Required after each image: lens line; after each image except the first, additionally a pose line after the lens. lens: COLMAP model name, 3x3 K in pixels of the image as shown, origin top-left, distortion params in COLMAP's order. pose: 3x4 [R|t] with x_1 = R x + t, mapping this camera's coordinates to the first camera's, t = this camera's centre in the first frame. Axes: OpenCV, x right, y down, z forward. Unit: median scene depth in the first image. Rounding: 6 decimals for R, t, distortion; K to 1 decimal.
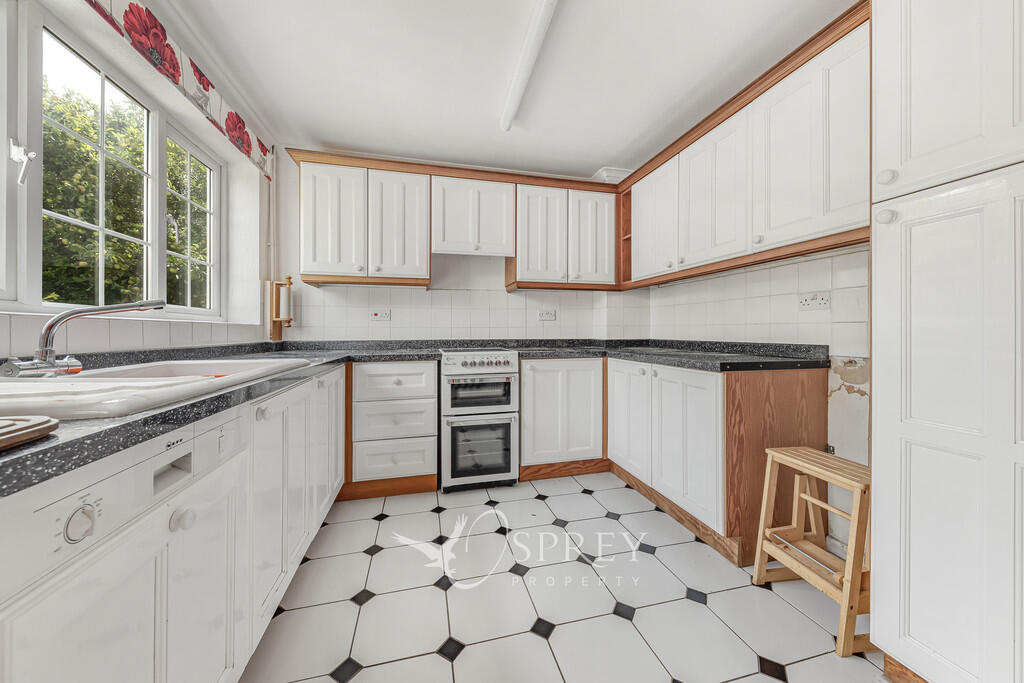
lens RADIAL K [[360.7, 0, 513.0], [0, 360.7, 333.1], [0, 0, 1]] dist [0.008940, -0.000641]
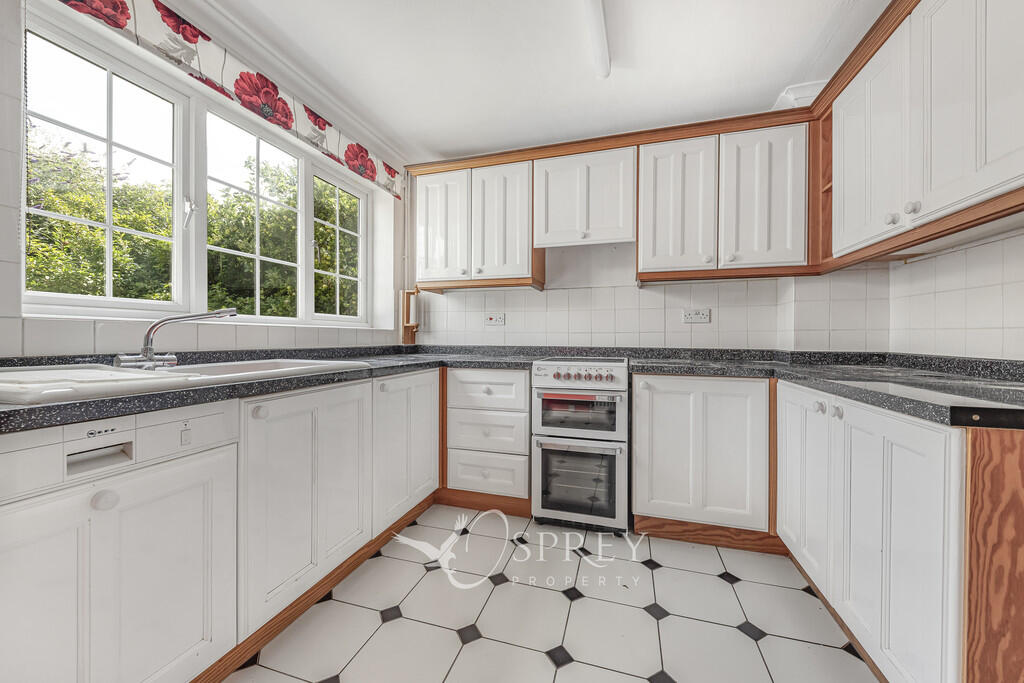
lens RADIAL K [[381.6, 0, 511.3], [0, 381.6, 338.9], [0, 0, 1]] dist [0.013502, -0.000396]
pose [[0.856856, 0.009140, -0.515474, 0.225069], [-0.009673, 0.999952, 0.001651, -0.000564], [0.515464, 0.003571, 0.856904, 0.179091]]
